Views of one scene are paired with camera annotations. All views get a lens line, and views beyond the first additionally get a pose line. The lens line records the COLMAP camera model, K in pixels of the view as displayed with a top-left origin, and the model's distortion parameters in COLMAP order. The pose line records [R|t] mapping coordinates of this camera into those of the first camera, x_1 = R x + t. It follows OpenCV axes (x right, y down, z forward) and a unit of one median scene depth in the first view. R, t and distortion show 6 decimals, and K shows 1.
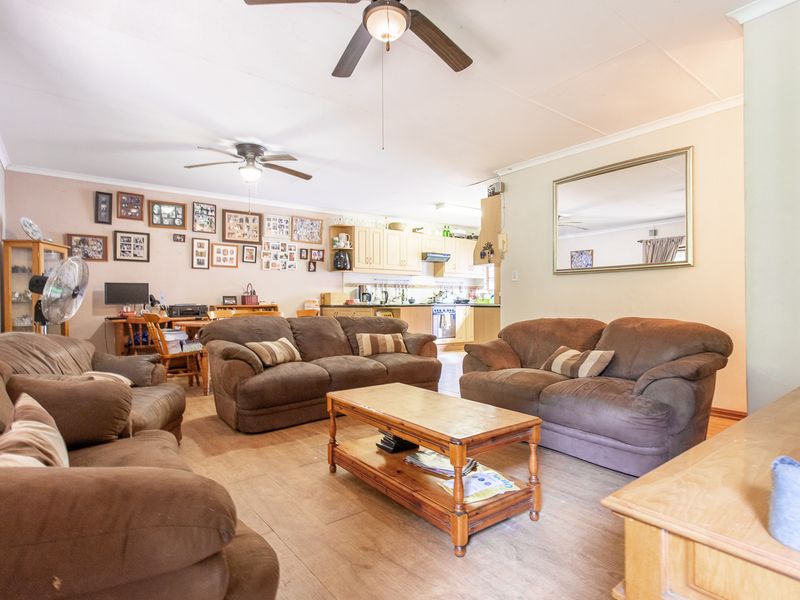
lens RADIAL K [[437.8, 0, 400.0], [0, 437.8, 300.0], [0, 0, 1]] dist [-0.000486, 0.000818]
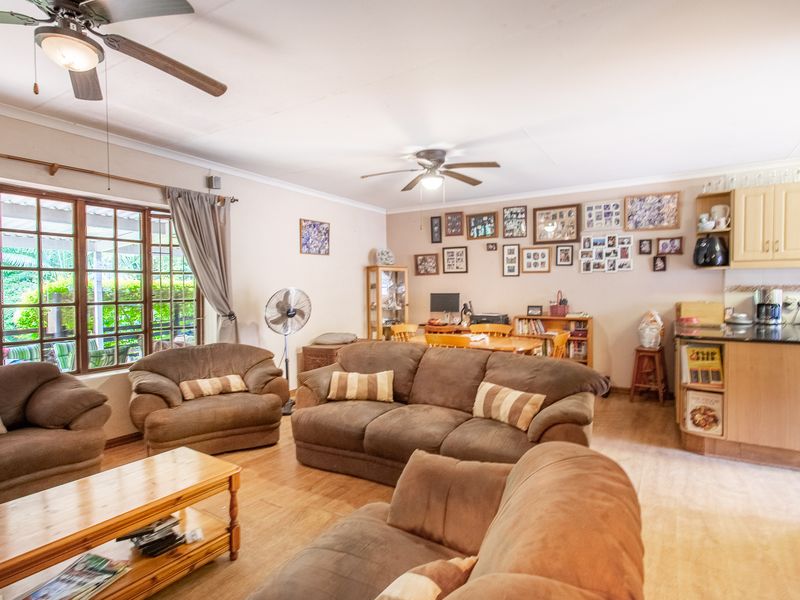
lens RADIAL K [[429.2, 0, 400.0], [0, 429.2, 300.0], [0, 0, 1]] dist [0.002129, 0.000449]
pose [[0.337641, 0.031348, -0.940753, 0.308771], [0.009457, 0.999282, 0.036693, -0.049868], [0.941228, -0.021286, 0.337102, 0.402430]]
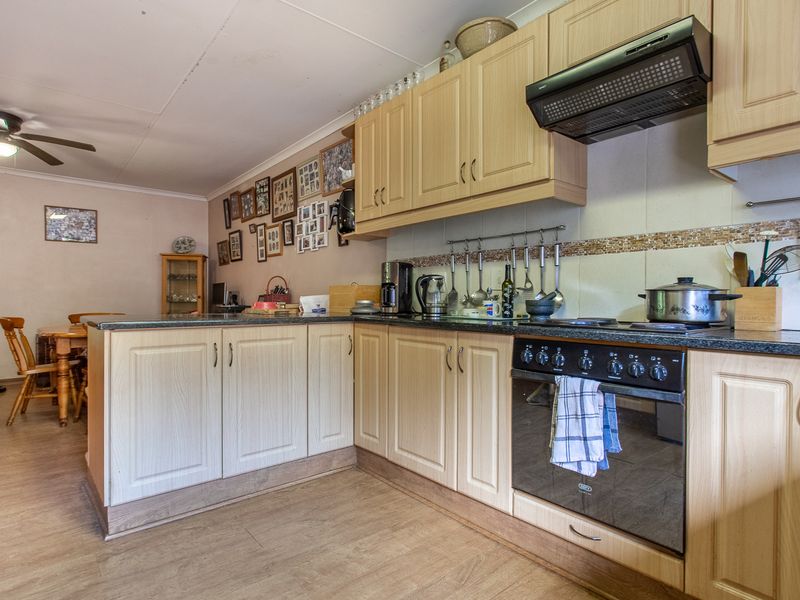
lens RADIAL K [[437.8, 0, 400.0], [0, 437.8, 300.0], [0, 0, 1]] dist [-0.000486, 0.000818]
pose [[0.043292, 0.009298, -0.999019, 0.323954], [0.005481, 0.999939, 0.009544, -0.006018], [0.999047, -0.005889, 0.043239, 1.082287]]
